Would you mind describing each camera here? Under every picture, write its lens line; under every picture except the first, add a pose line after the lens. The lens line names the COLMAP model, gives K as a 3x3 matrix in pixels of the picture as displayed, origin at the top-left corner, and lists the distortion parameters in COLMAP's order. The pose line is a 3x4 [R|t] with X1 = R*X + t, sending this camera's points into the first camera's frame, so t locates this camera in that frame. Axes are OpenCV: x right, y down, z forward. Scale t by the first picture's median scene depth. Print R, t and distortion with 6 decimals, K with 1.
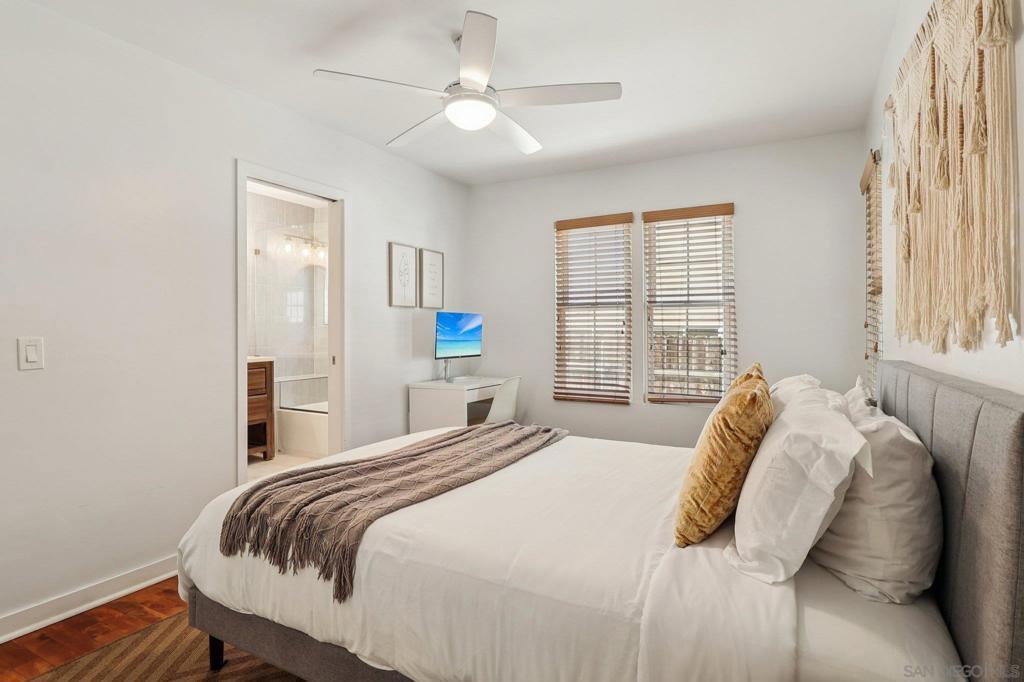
lens RADIAL K [[533.5, 0, 508.4], [0, 533.5, 335.6], [0, 0, 1]] dist [-0.000265, -0.009551]
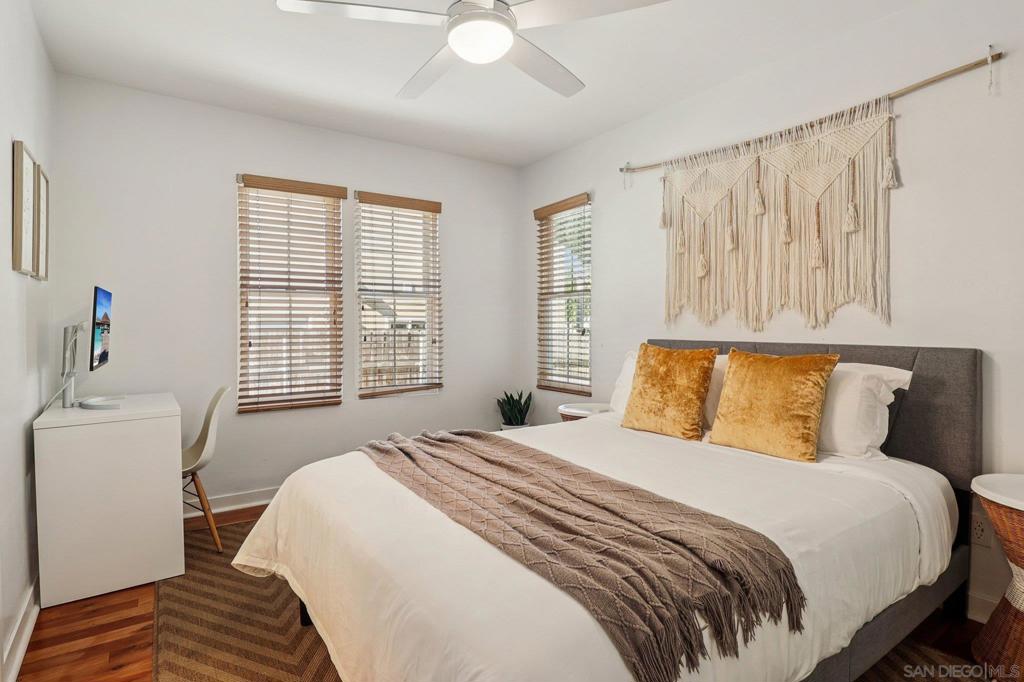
lens RADIAL K [[533.5, 0, 509.5], [0, 533.5, 330.3], [0, 0, 1]] dist [-0.000265, -0.009551]
pose [[0.441229, -0.016360, 0.897246, -0.441974], [0.007916, 0.999866, 0.014338, -0.003795], [-0.897360, 0.000777, 0.441299, 0.358247]]
